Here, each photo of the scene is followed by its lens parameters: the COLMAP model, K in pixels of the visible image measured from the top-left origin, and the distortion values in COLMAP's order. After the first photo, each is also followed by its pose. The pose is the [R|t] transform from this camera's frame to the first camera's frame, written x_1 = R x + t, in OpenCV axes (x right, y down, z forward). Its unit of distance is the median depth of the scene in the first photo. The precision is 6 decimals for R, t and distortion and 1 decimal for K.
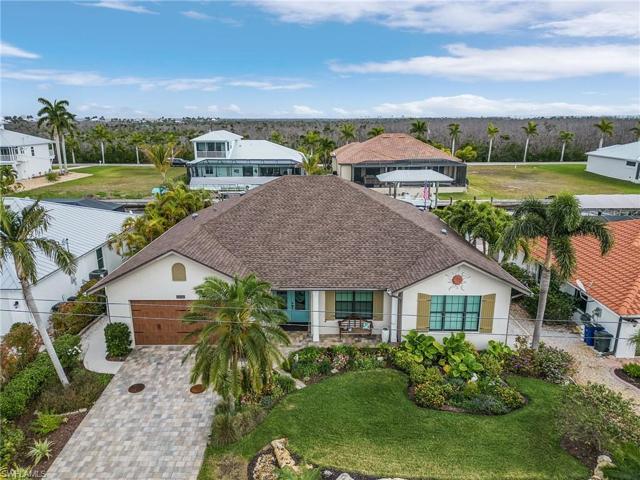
lens RADIAL K [[456.3, 0, 320.3], [0, 456.3, 251.6], [0, 0, 1]] dist [0.049717, -0.002021]
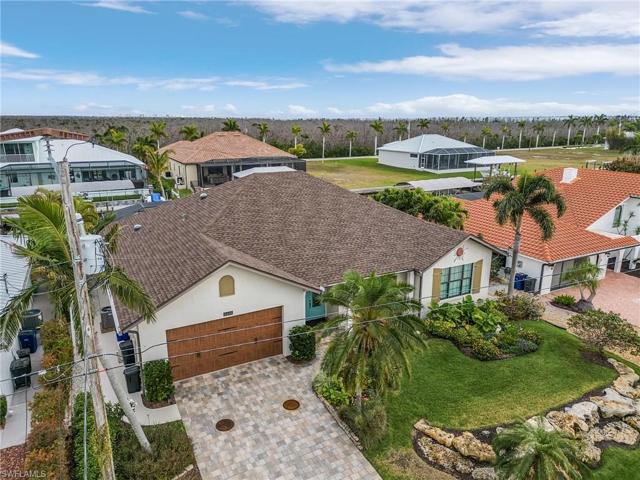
lens RADIAL K [[452.9, 0, 320.0], [0, 452.9, 240.0], [0, 0, 1]] dist [0.088952, -0.001388]
pose [[0.873030, -0.122703, 0.471978, -0.547271], [0.133052, 0.991042, 0.011537, -0.029890], [-0.469166, 0.052725, 0.881535, 0.124820]]
